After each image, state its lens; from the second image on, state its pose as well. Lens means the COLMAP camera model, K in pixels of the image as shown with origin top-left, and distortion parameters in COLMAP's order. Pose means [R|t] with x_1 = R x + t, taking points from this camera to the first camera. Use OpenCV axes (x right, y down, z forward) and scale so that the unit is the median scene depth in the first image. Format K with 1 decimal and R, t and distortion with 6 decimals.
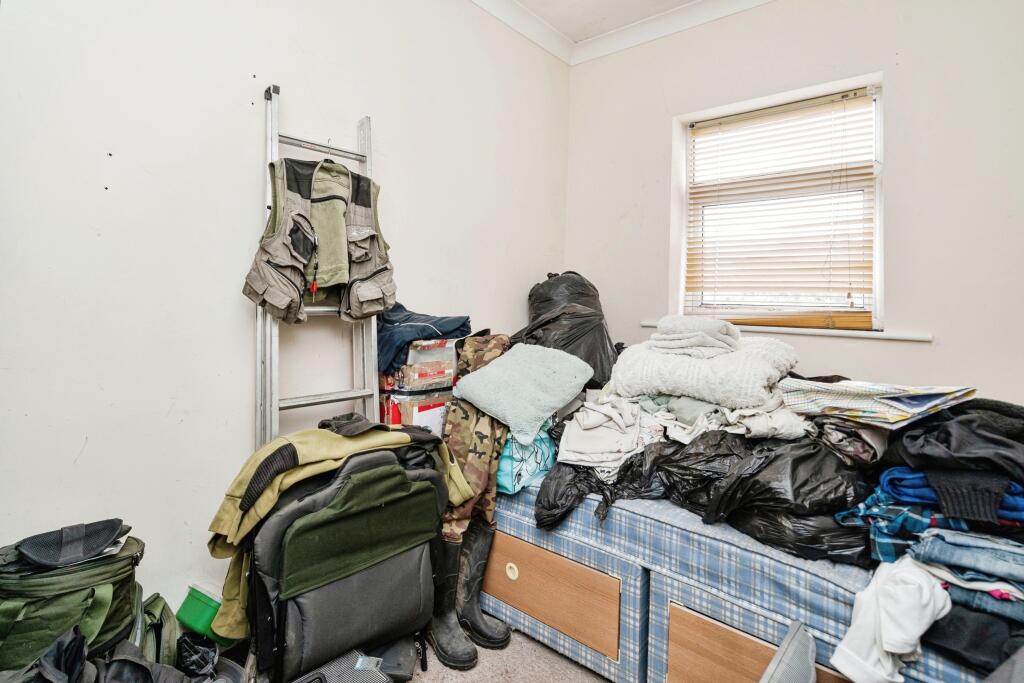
lens RADIAL K [[525.0, 0, 511.6], [0, 525.0, 308.2], [0, 0, 1]] dist [0.001379, 0.000290]
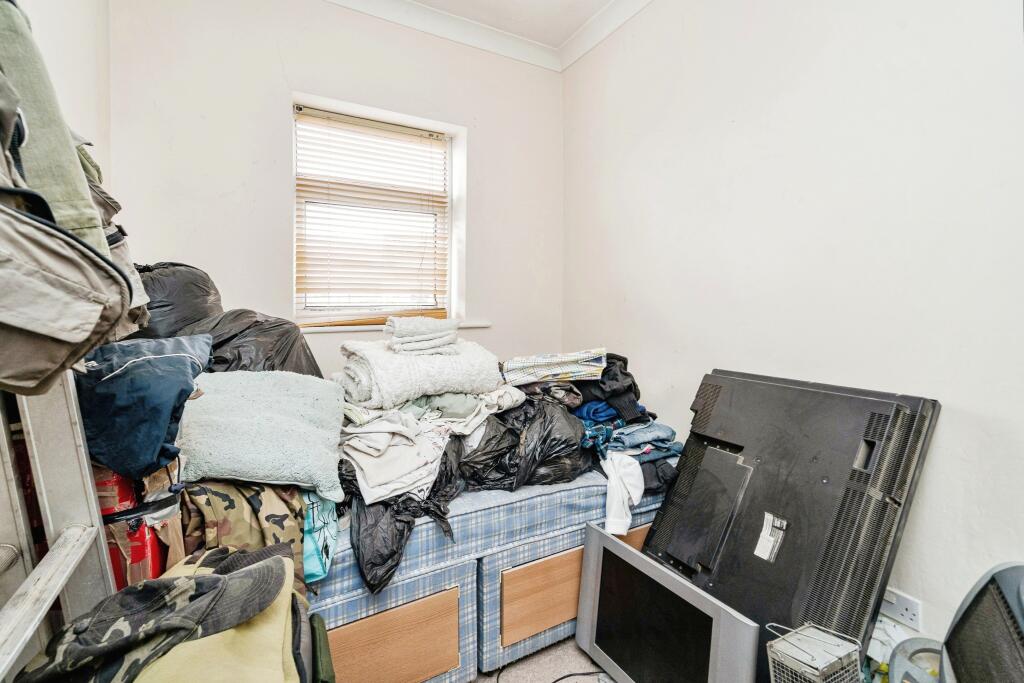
lens RADIAL K [[482.9, 0, 512.0], [0, 482.9, 341.5], [0, 0, 1]] dist [0.000119, 0.000028]
pose [[0.301902, -0.092488, 0.948842, -0.511554], [0.029639, 0.995712, 0.087626, -0.014533], [-0.952878, 0.001668, 0.303348, 0.553368]]
